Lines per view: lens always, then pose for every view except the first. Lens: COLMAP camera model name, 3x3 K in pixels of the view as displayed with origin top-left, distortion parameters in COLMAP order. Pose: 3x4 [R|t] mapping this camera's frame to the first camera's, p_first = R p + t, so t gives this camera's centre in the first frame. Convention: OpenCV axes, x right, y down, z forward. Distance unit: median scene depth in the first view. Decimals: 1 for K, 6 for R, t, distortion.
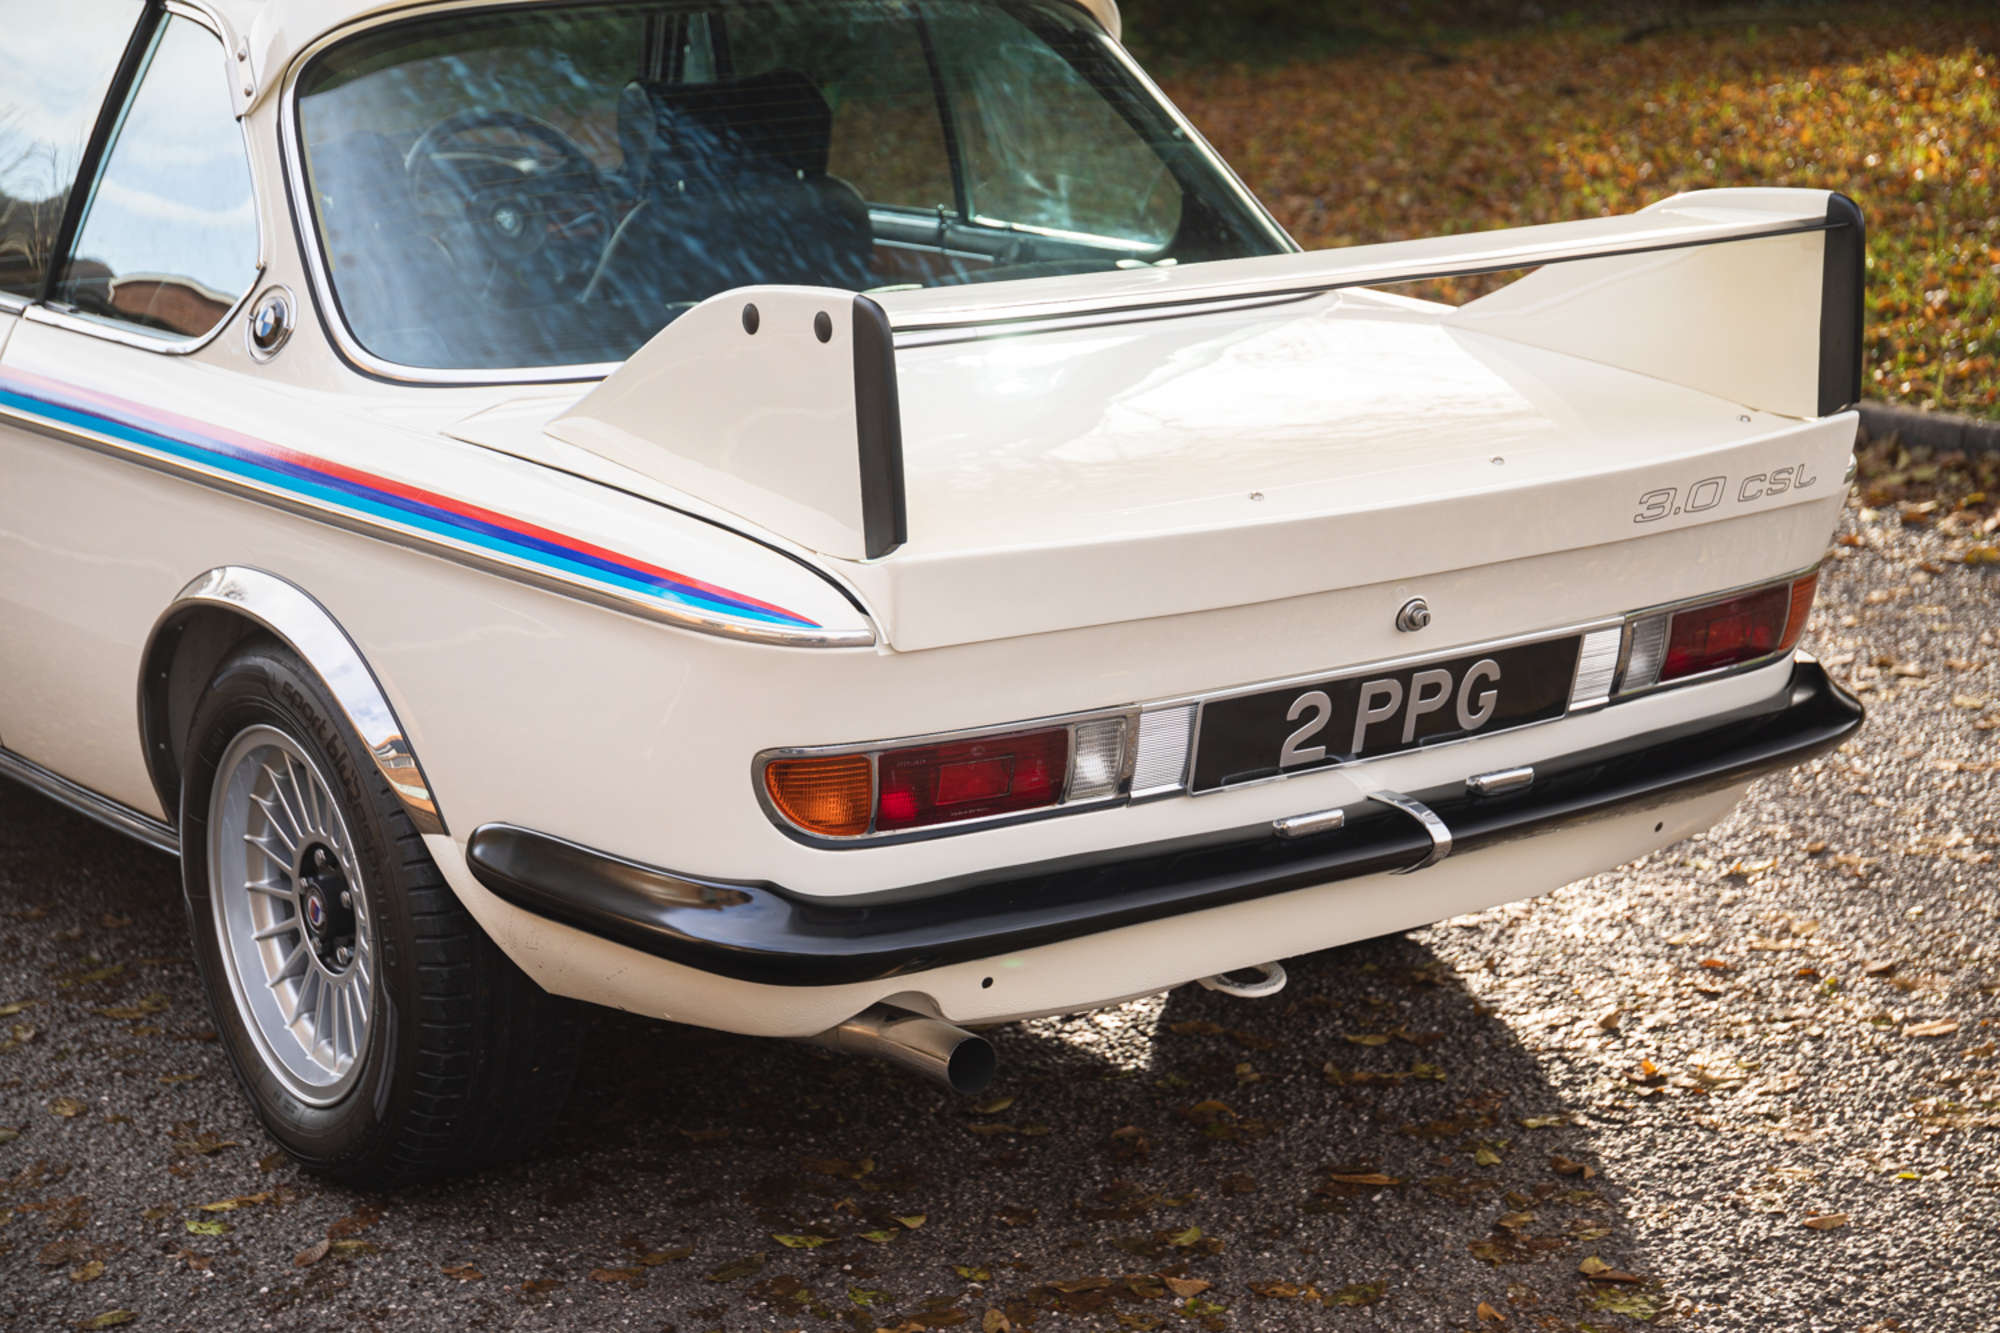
lens RADIAL K [[3605.9, 0, 1001.3], [0, 3605.9, 700.6], [0, 0, 1]] dist [0.128718, -0.194234]
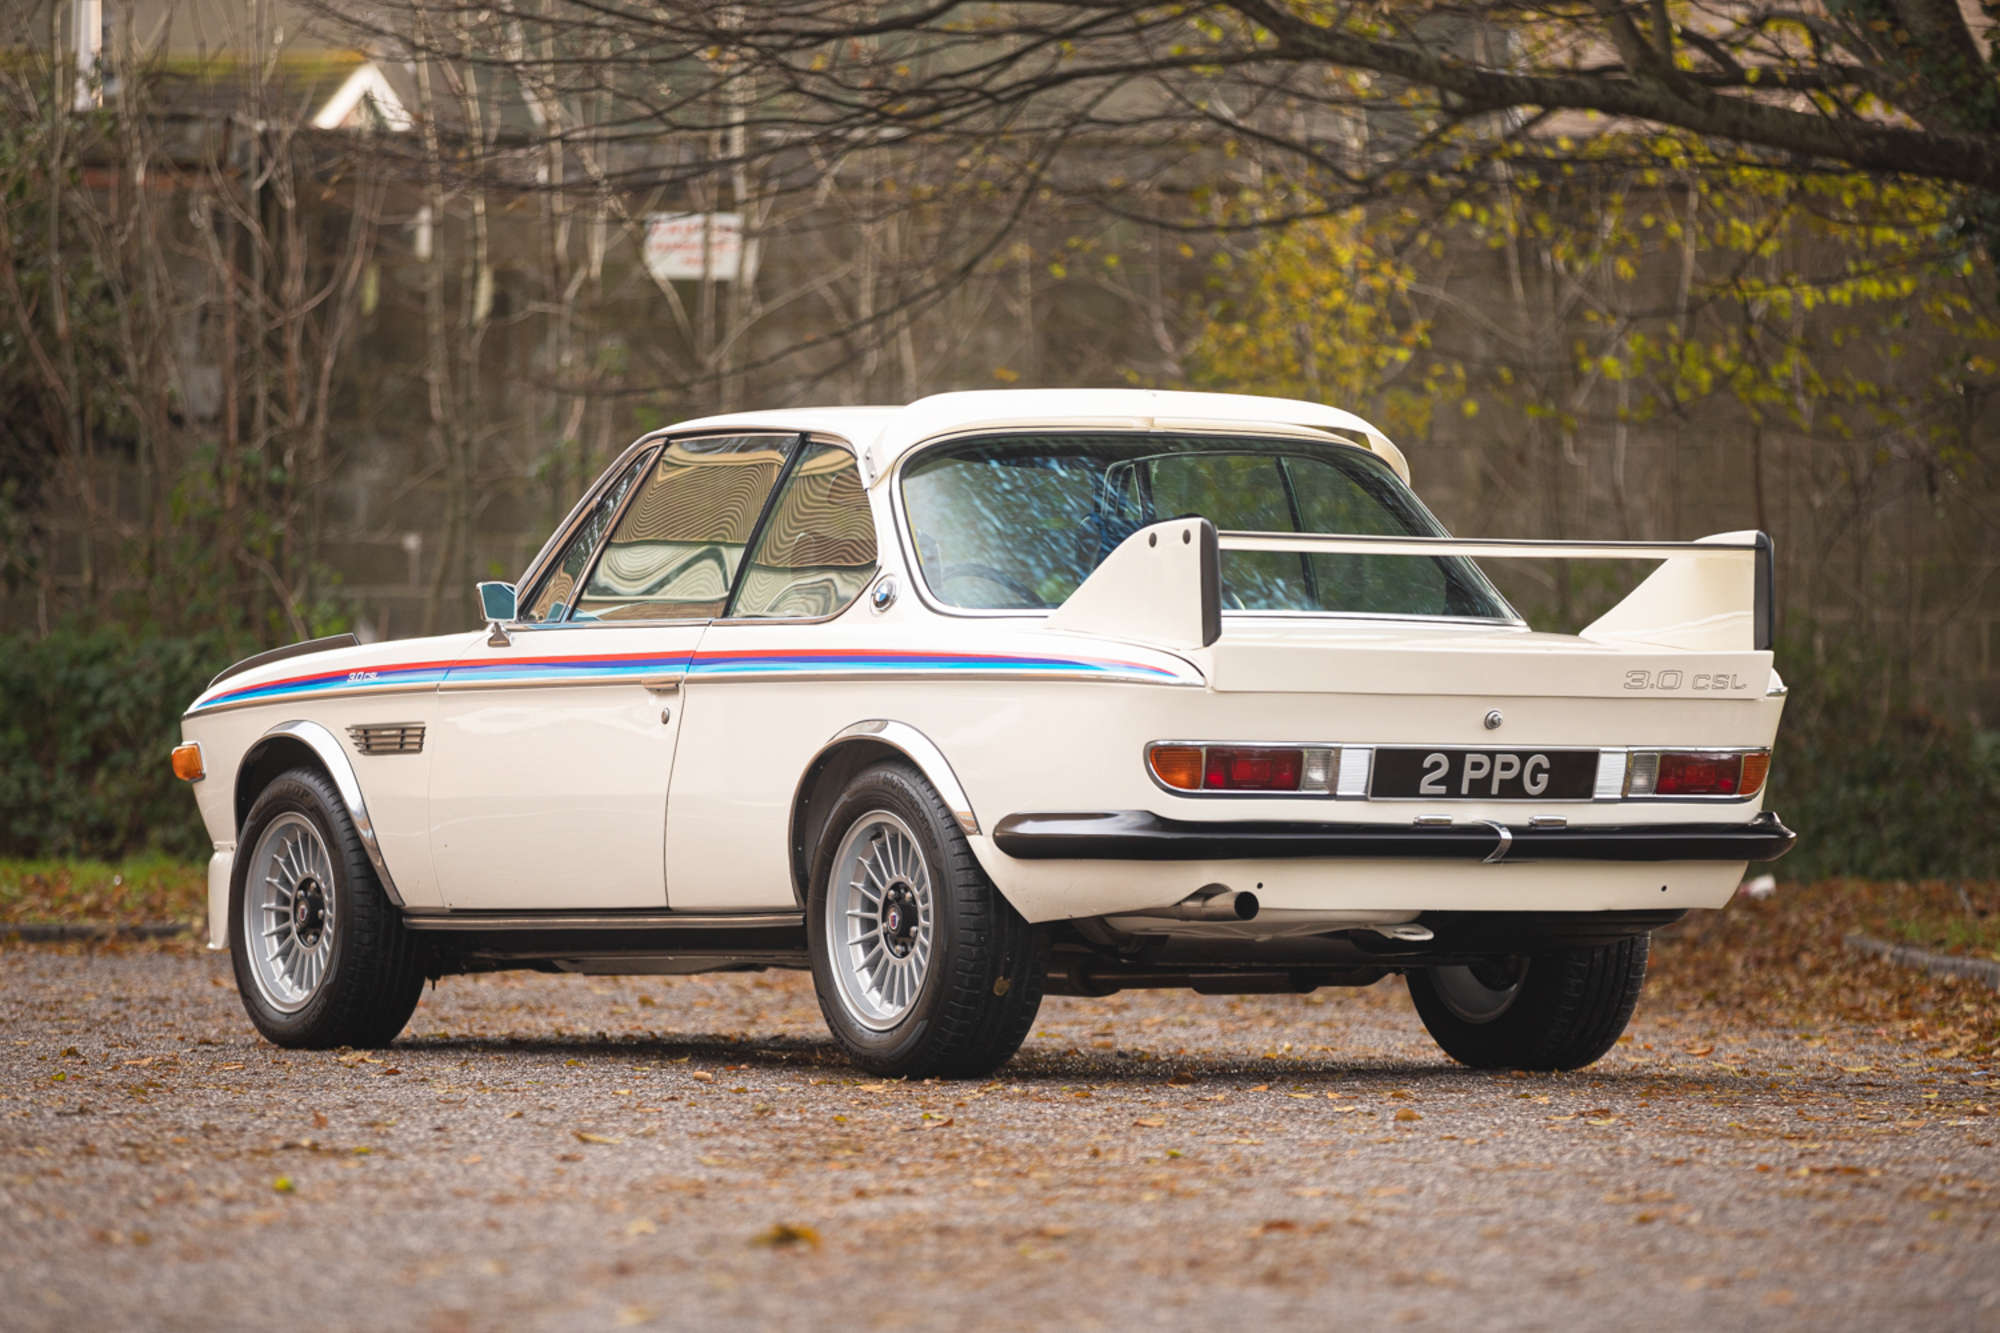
lens RADIAL K [[12034.0, 0, 1000.0], [0, 12034.0, 666.5], [0, 0, 1]] dist [2.582753, 18.140204]
pose [[0.995574, 0.021886, -0.091395, 0.385082], [-0.044243, 0.967146, -0.250343, 1.372958], [0.082913, 0.253279, 0.963834, -4.564276]]
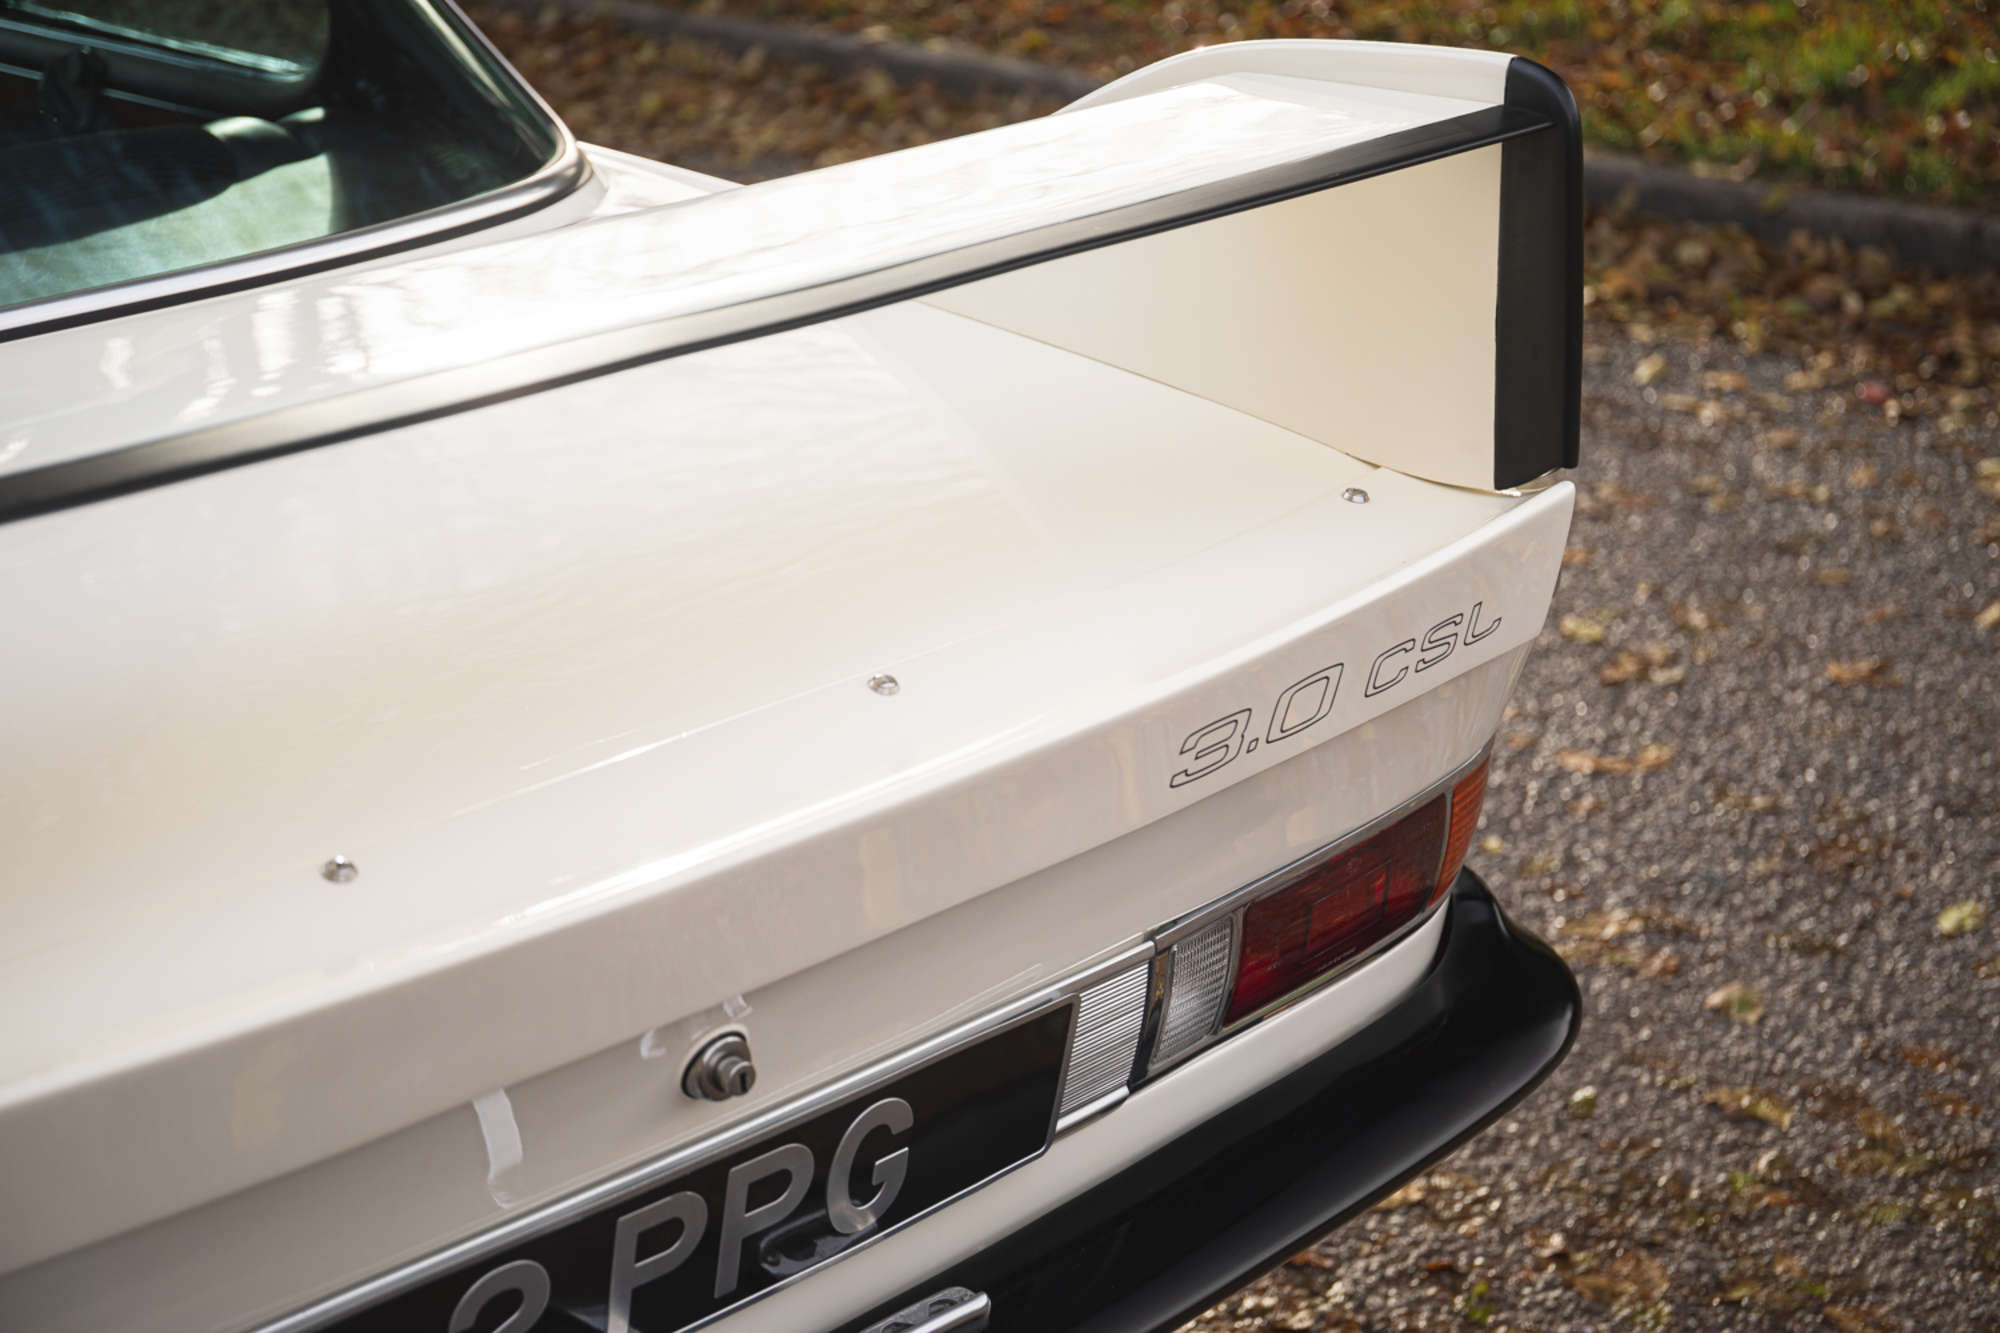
lens RADIAL K [[3522.7, 0, 1000.0], [0, 3522.7, 666.5], [0, 0, 1]] dist [0.047893, -0.015762]
pose [[0.987452, -0.061471, 0.145467, 0.076889], [0.045179, 0.992594, 0.112769, -0.108542], [-0.151322, -0.104782, 0.982915, 0.491797]]
